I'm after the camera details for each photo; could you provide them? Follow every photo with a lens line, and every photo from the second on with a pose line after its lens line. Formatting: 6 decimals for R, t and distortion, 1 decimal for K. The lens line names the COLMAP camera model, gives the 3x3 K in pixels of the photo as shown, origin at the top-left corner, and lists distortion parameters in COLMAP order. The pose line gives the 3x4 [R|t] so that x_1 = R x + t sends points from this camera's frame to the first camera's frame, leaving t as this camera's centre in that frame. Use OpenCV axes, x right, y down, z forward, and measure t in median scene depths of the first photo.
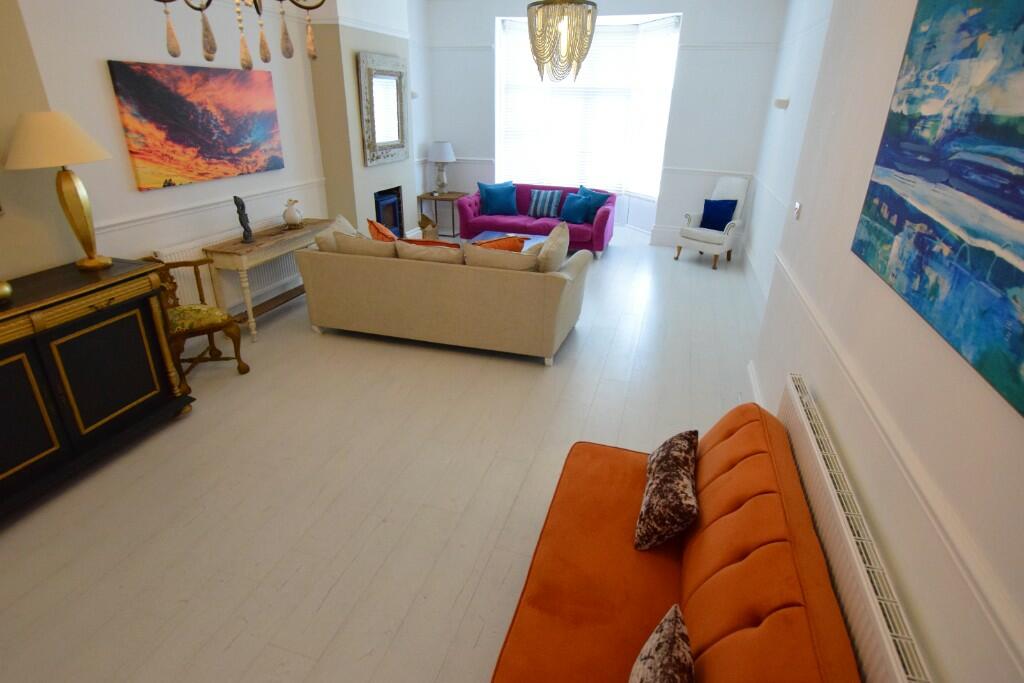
lens RADIAL K [[530.5, 0, 517.5], [0, 530.5, 343.5], [0, 0, 1]] dist [-0.023727, 0.000951]
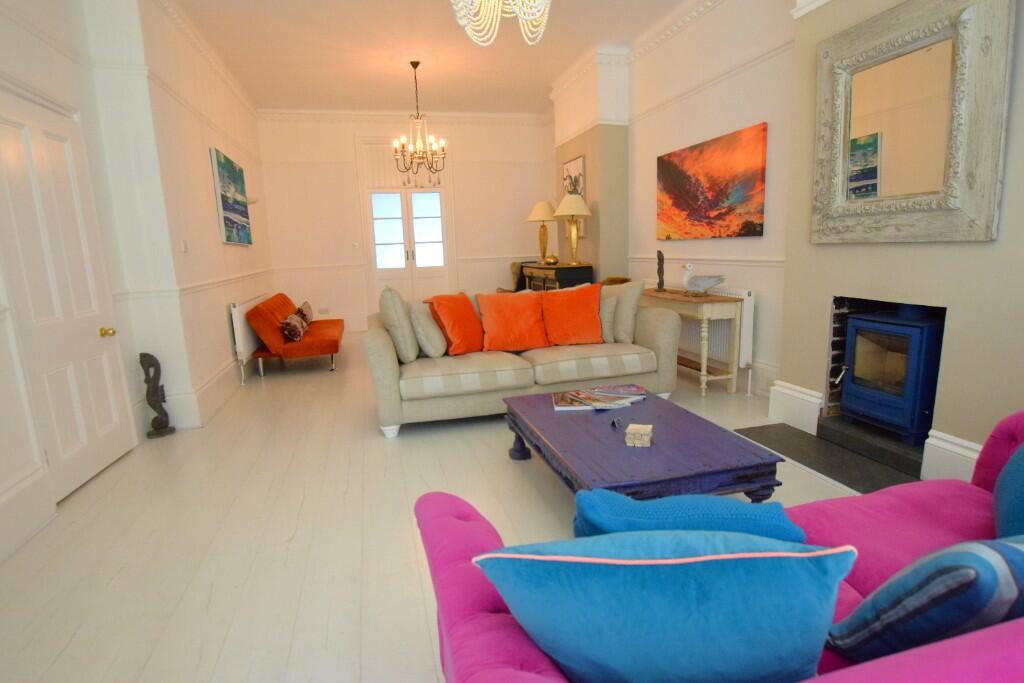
lens RADIAL K [[546.5, 0, 512.0], [0, 546.5, 341.5], [0, 0, 1]] dist [-0.024955, 0.000148]
pose [[-0.857417, 0.098481, -0.505112, 0.390902], [-0.195344, 0.845776, 0.496492, -0.666069], [0.476106, 0.524371, -0.705945, 1.856070]]
